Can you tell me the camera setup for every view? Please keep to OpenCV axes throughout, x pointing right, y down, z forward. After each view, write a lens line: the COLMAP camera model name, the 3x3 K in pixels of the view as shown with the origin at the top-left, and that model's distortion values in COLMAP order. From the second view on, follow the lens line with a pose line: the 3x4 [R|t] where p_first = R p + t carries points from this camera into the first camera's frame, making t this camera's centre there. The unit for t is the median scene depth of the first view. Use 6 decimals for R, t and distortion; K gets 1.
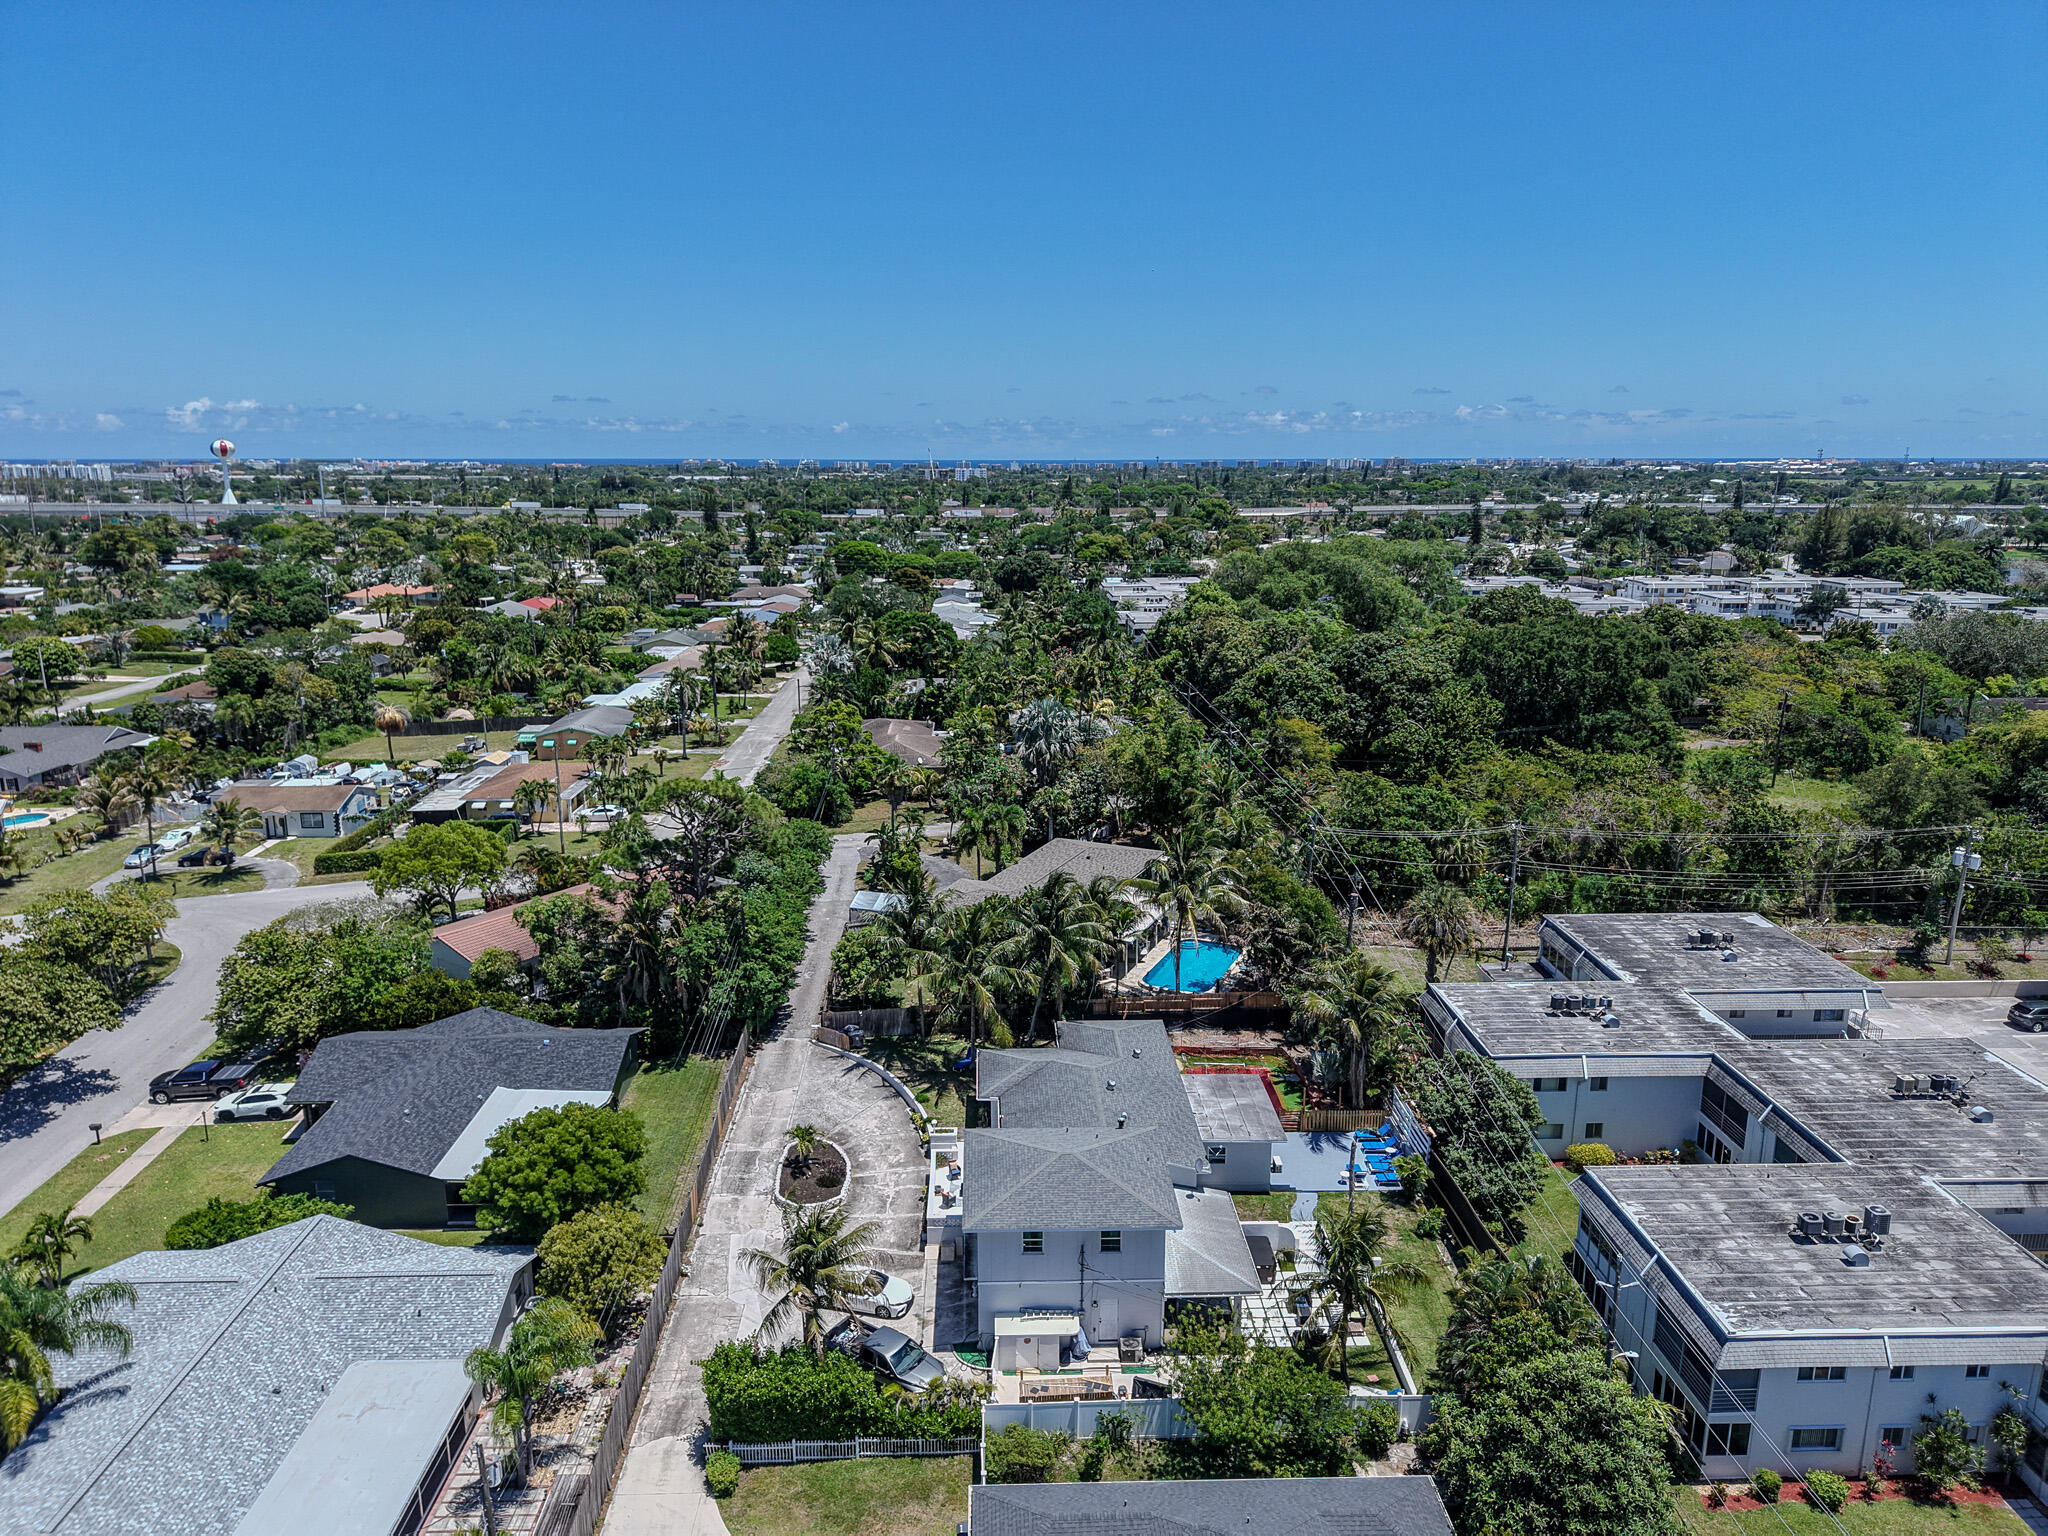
lens RADIAL K [[1370.1, 0, 1019.7], [0, 1370.1, 765.0], [0, 0, 1]] dist [0.016953, -0.006421]
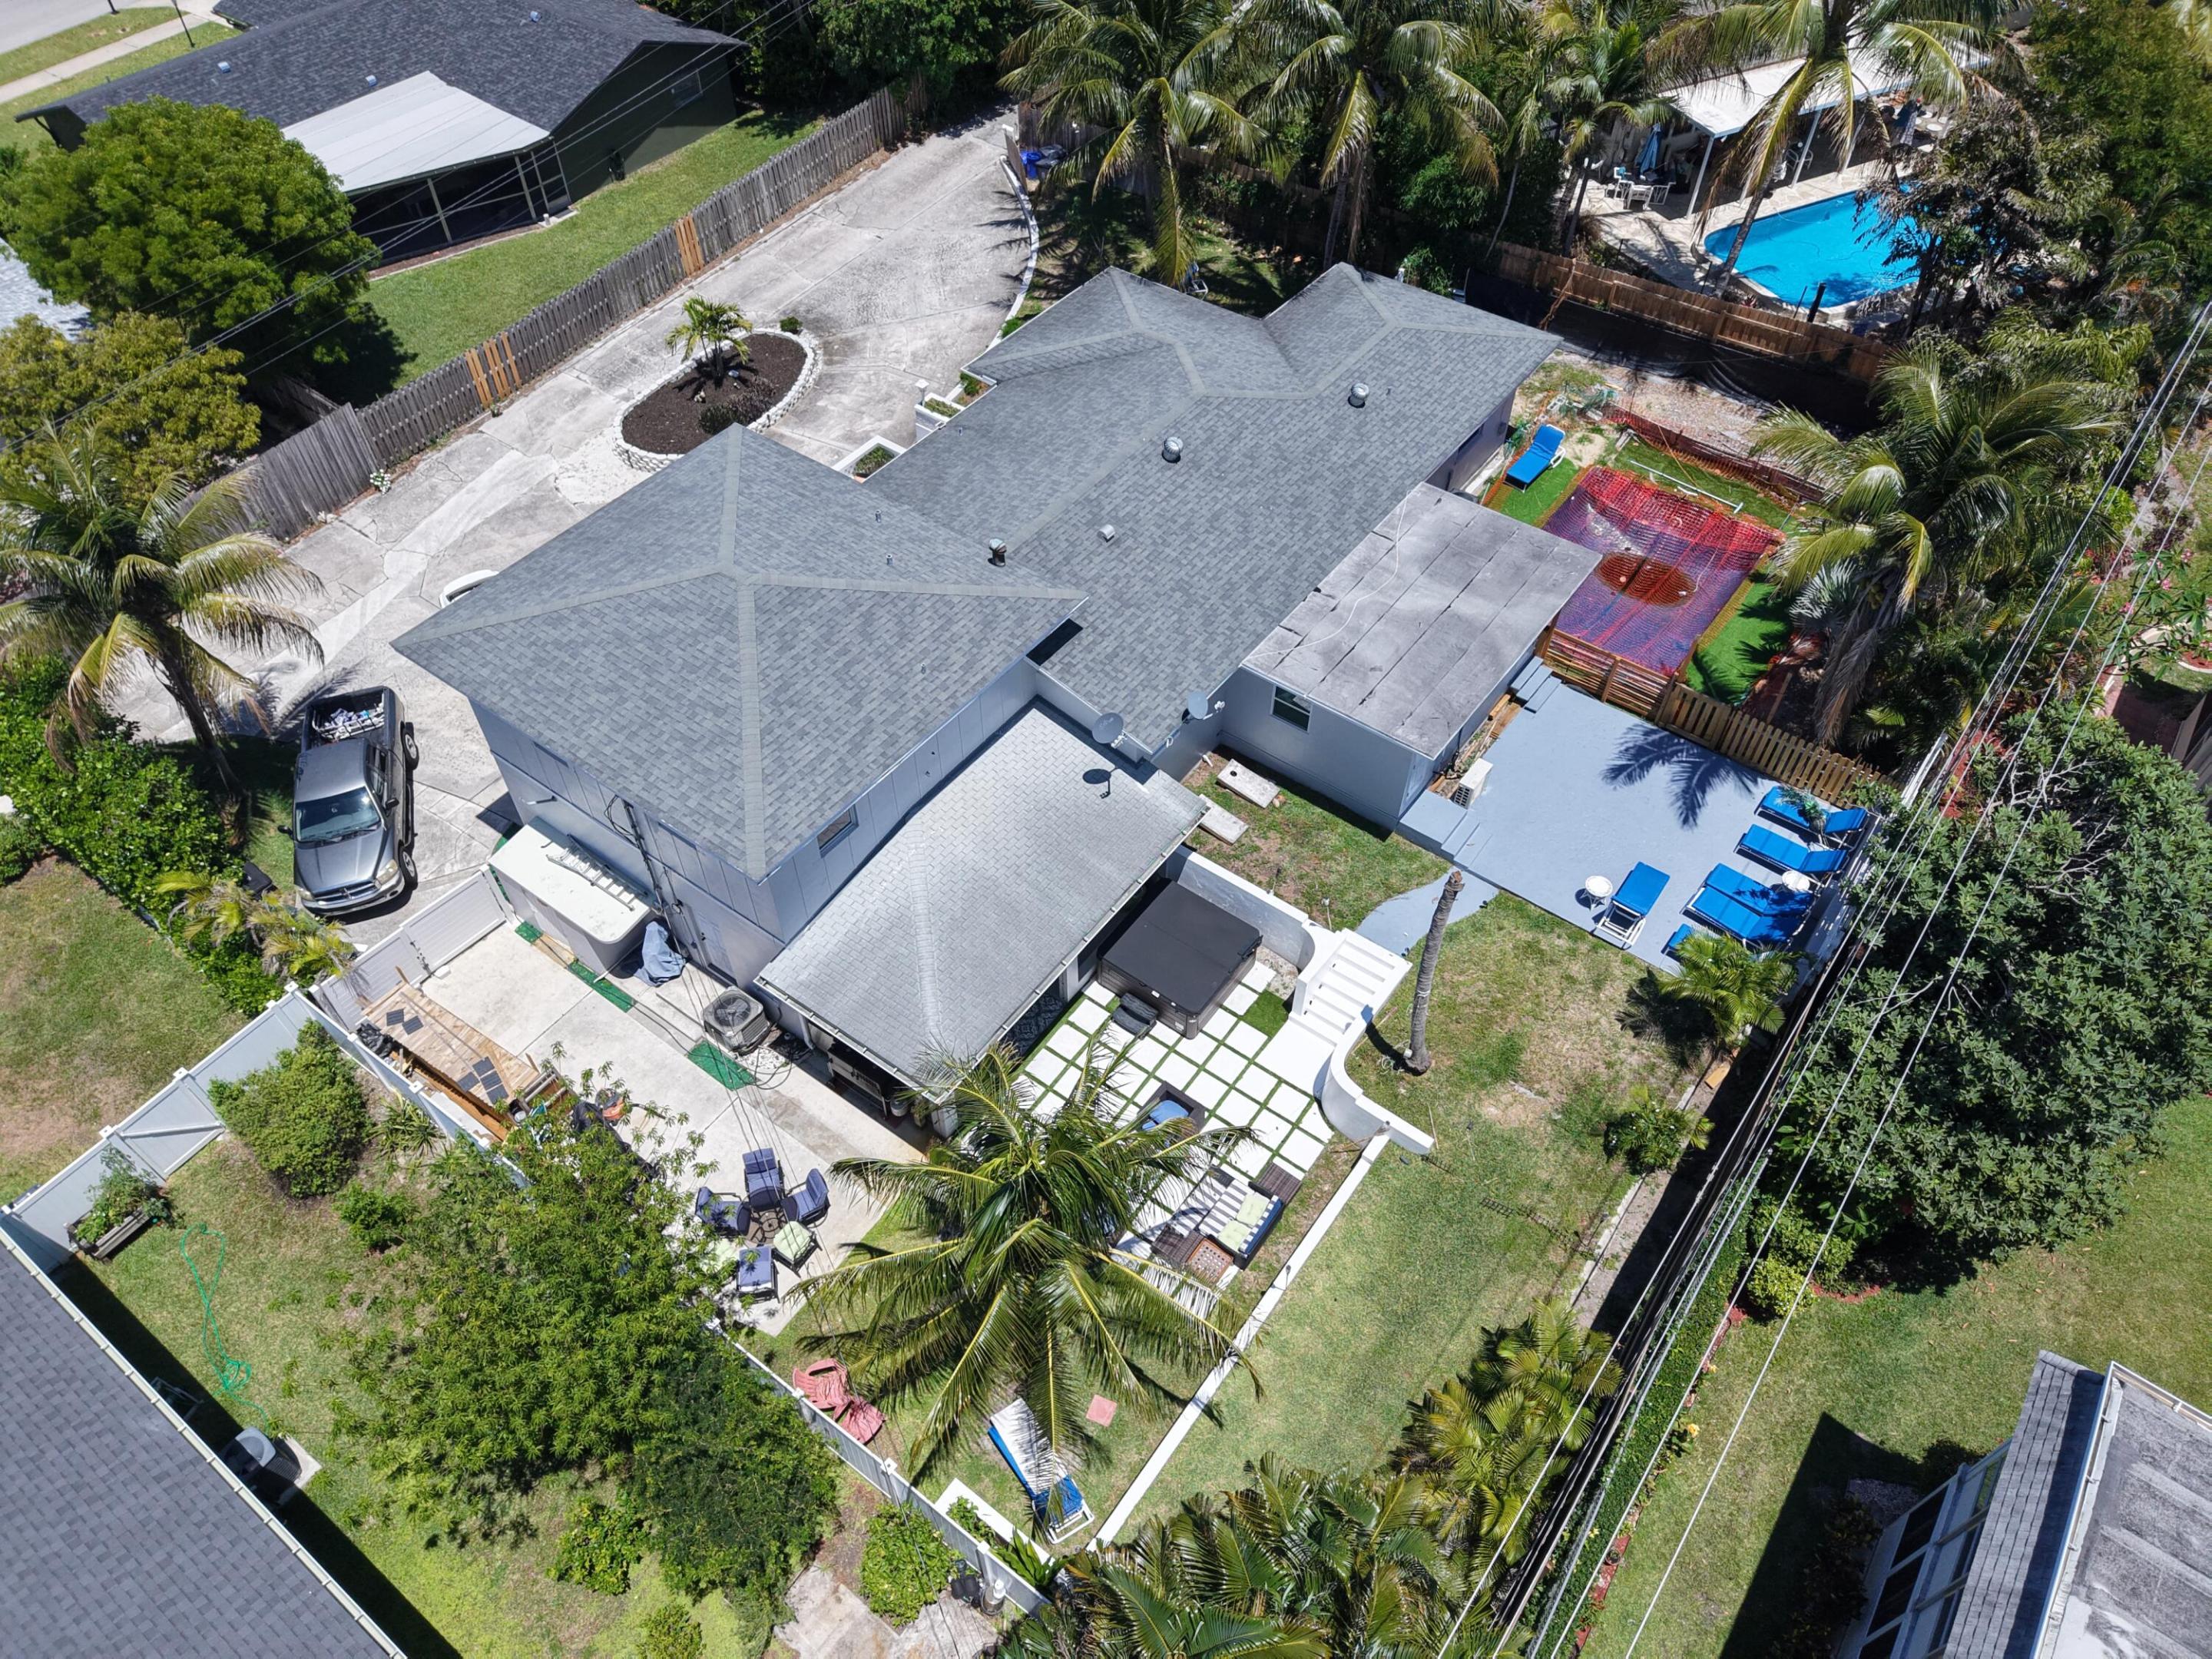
lens RADIAL K [[1474.4, 0, 1098.3], [0, 1474.4, 832.9], [0, 0, 1]] dist [0.008615, 0.000188]
pose [[0.781774, 0.471150, -0.408469, 0.240813], [-0.136907, 0.768765, 0.624706, 0.041869], [0.608346, -0.432456, 0.665504, 0.543001]]
